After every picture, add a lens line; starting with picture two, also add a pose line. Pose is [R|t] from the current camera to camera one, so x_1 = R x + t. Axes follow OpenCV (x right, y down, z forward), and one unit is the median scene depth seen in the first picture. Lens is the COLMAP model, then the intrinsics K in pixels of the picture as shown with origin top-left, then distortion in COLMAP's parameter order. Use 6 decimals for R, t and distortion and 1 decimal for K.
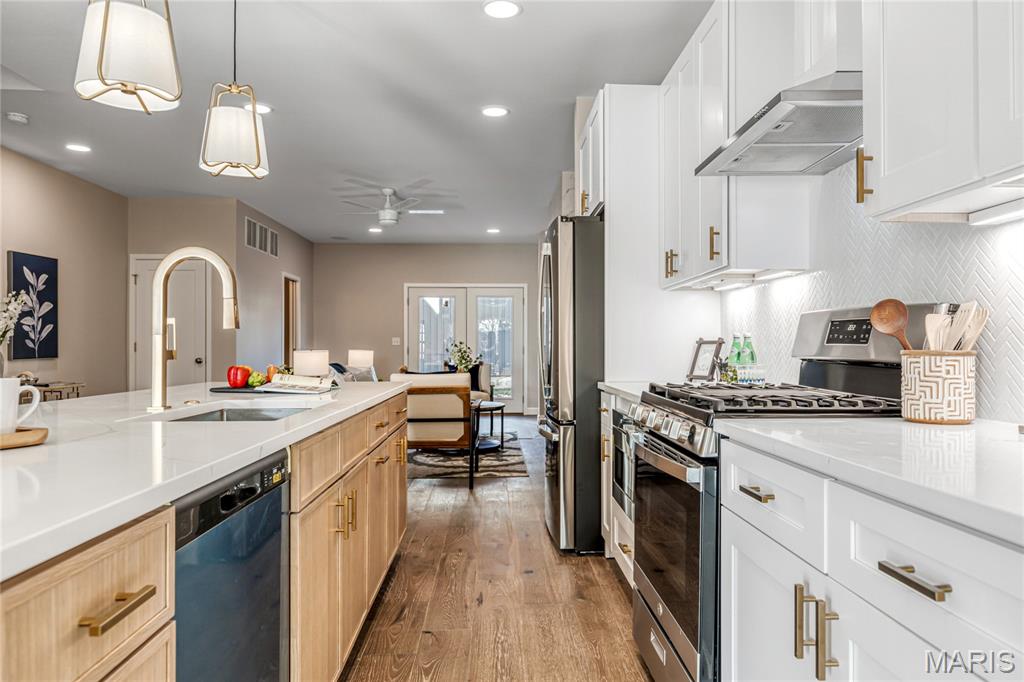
lens RADIAL K [[698.7, 0, 509.5], [0, 698.7, 328.1], [0, 0, 1]] dist [0.001451, 0.001303]
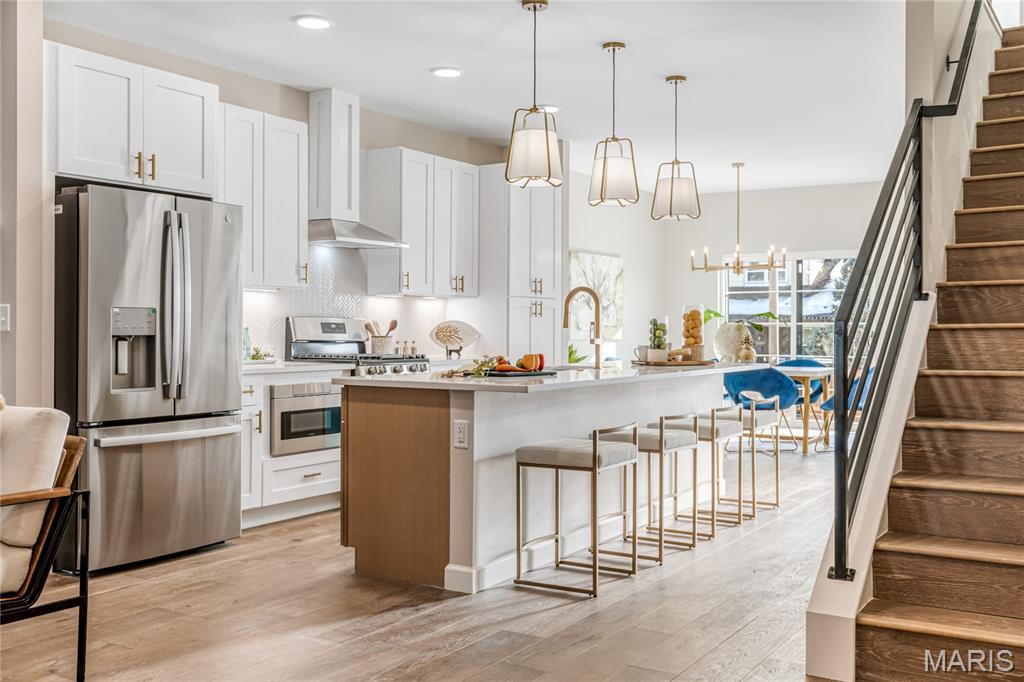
lens RADIAL K [[1010.4, 0, 512.0], [0, 1010.4, 341.0], [0, 0, 1]] dist [-0.082592, -0.003030]
pose [[-0.835503, -0.005206, 0.549461, -1.348157], [-0.015418, 0.999784, -0.013971, 0.063150], [-0.549270, -0.020144, -0.835402, 2.544912]]
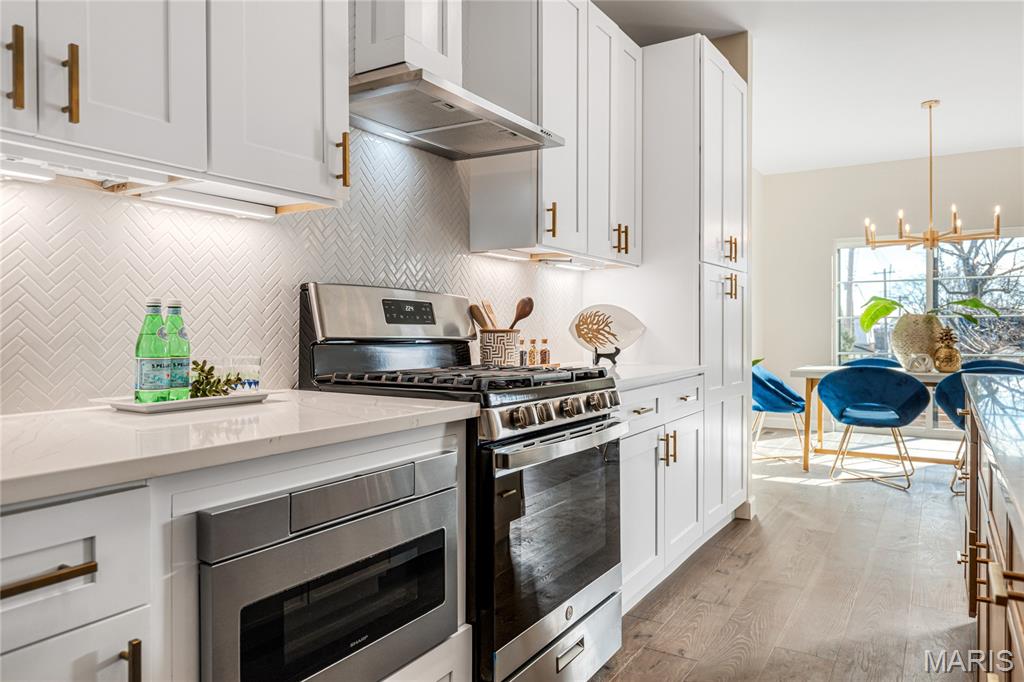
lens RADIAL K [[705.9, 0, 514.5], [0, 705.9, 335.6], [0, 0, 1]] dist [-0.000396, 0.004735]
pose [[-0.841217, -0.001140, 0.540696, -0.171264], [-0.012119, 0.999786, -0.016747, 0.042264], [-0.540561, -0.020641, -0.841051, 1.344029]]
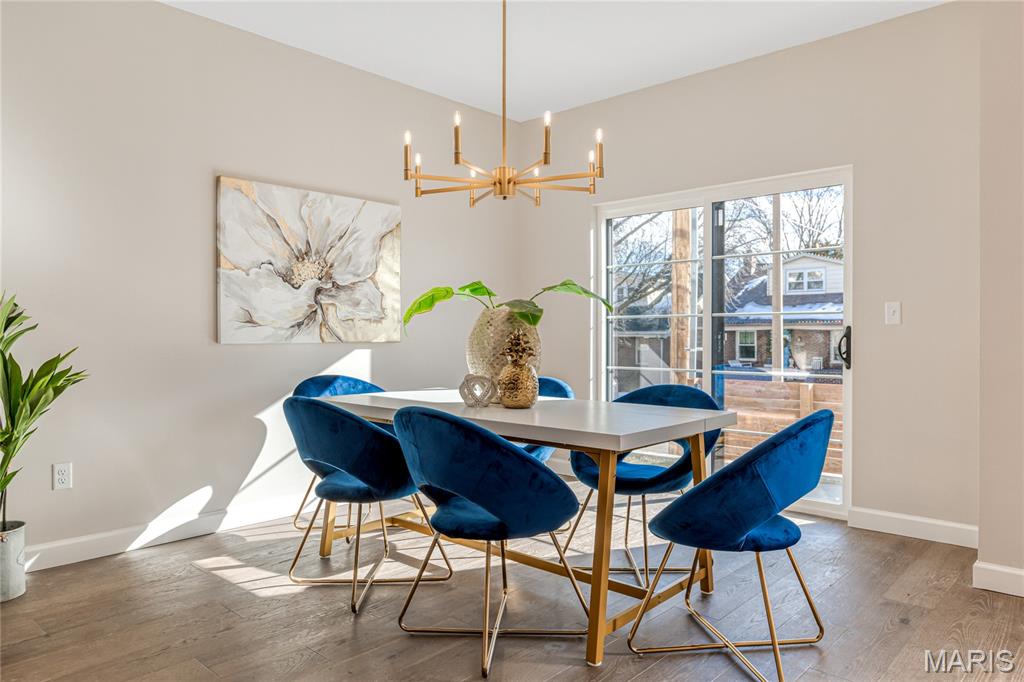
lens RADIAL K [[705.9, 0, 514.5], [0, 705.9, 335.6], [0, 0, 1]] dist [-0.000396, 0.004735]
pose [[-0.727599, -0.000578, 0.686003, -0.862436], [-0.019414, 0.999616, -0.019748, 0.006724], [-0.685728, -0.027687, -0.727331, 0.013898]]
